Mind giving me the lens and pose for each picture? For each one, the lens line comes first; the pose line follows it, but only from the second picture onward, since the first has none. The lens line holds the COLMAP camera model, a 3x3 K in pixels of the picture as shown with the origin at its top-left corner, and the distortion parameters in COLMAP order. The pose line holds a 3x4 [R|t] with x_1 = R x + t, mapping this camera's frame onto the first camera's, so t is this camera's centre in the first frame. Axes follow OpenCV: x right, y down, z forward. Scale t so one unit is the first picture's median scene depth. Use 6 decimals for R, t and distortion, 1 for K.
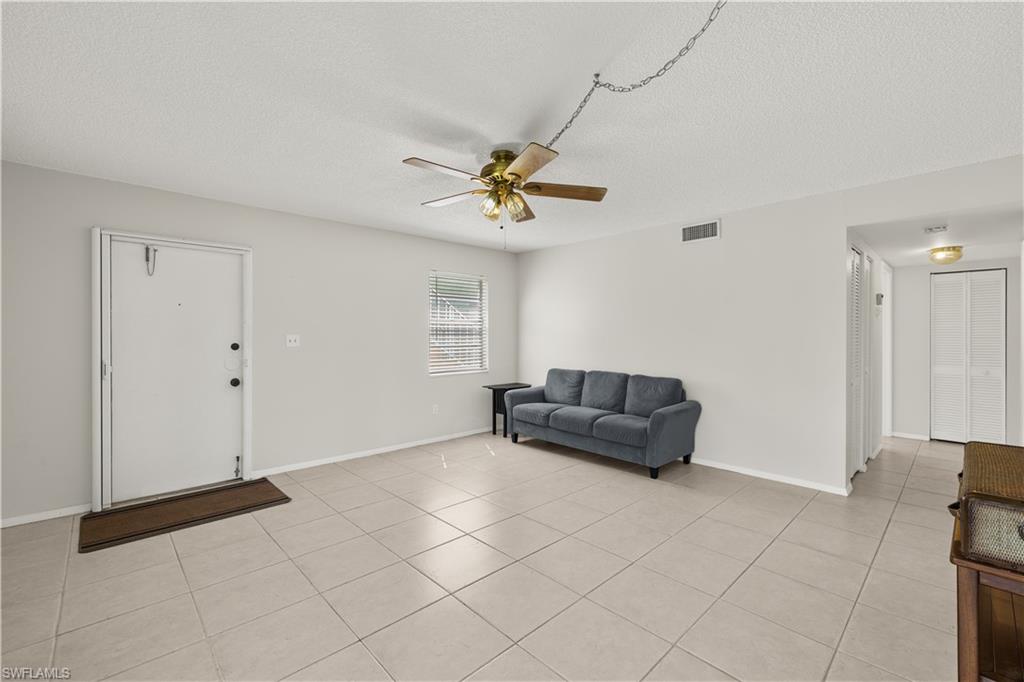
lens RADIAL K [[432.7, 0, 509.9], [0, 432.7, 337.3], [0, 0, 1]] dist [0.001995, -0.000691]
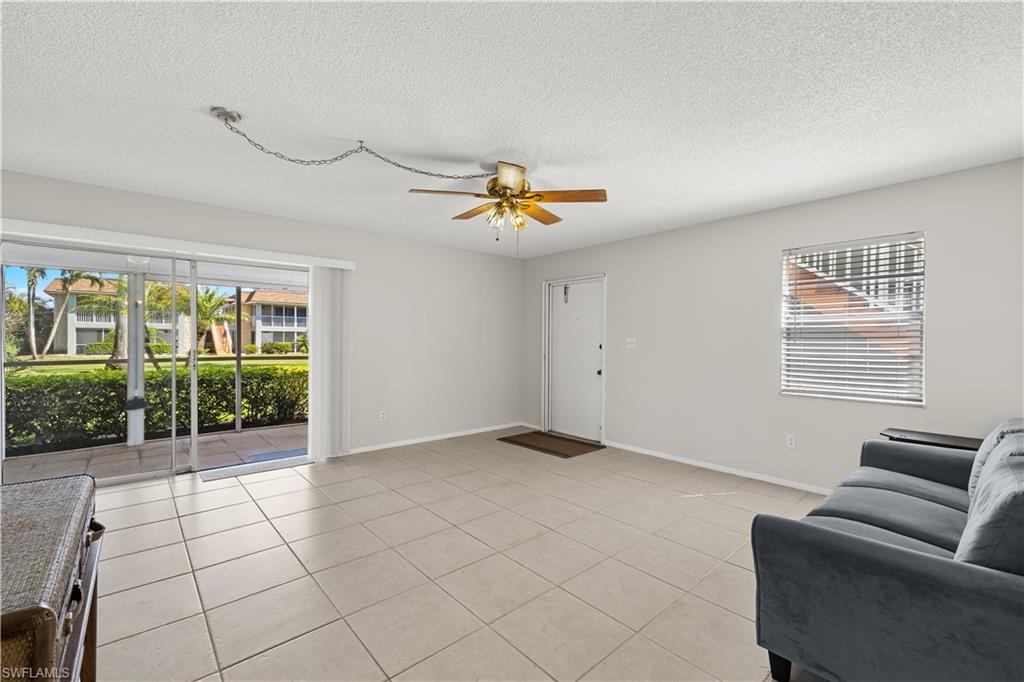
lens RADIAL K [[432.7, 0, 509.2], [0, 432.7, 342.1], [0, 0, 1]] dist [0.001995, -0.000691]
pose [[-0.040133, 0.006900, -0.999171, 0.726518], [-0.006526, 0.999953, 0.007168, -0.001871], [0.999173, 0.006809, -0.040086, 0.717347]]
